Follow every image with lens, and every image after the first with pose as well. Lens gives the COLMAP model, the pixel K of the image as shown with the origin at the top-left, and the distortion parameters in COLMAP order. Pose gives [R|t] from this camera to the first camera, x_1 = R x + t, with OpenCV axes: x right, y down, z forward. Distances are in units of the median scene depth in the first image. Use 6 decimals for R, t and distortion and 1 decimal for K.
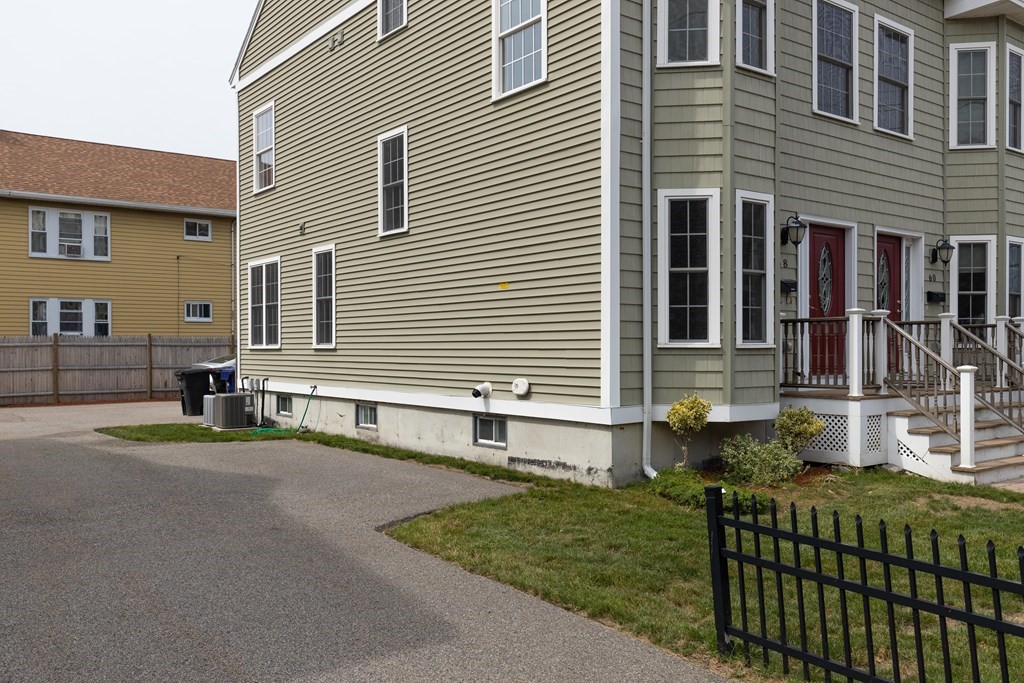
lens RADIAL K [[867.4, 0, 511.2], [0, 867.4, 343.4], [0, 0, 1]] dist [0.000575, 0.003098]
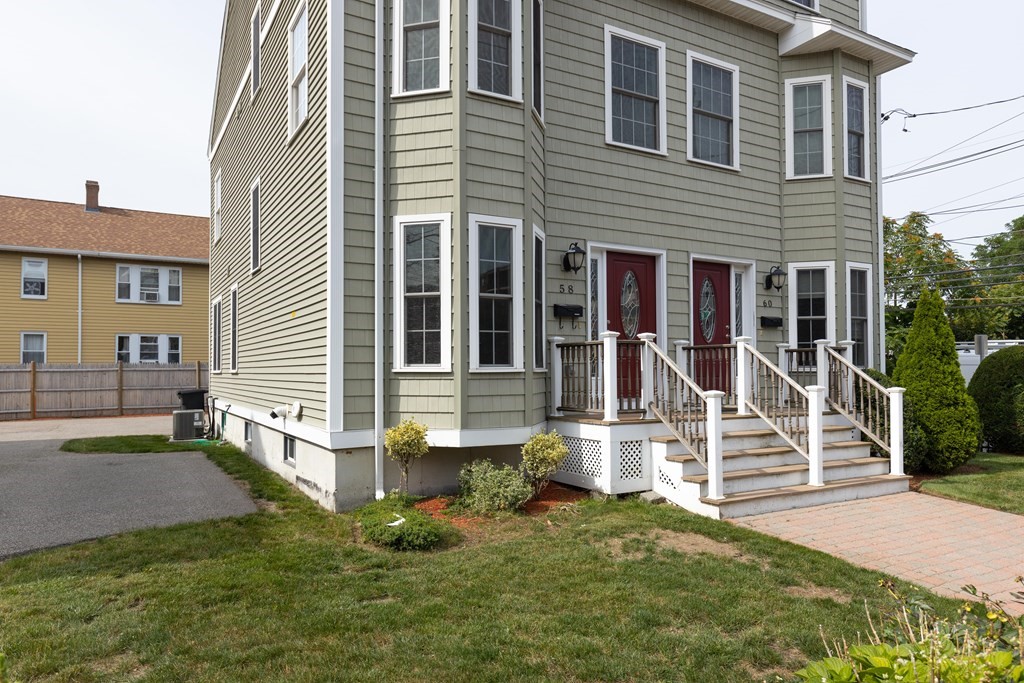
lens RADIAL K [[657.4, 0, 512.5], [0, 657.4, 347.7], [0, 0, 1]] dist [0.003065, 0.000821]
pose [[0.990499, -0.006691, -0.137360, 0.294079], [0.002480, 0.999522, -0.030804, 0.000371], [0.137501, 0.030171, 0.990042, 0.186464]]
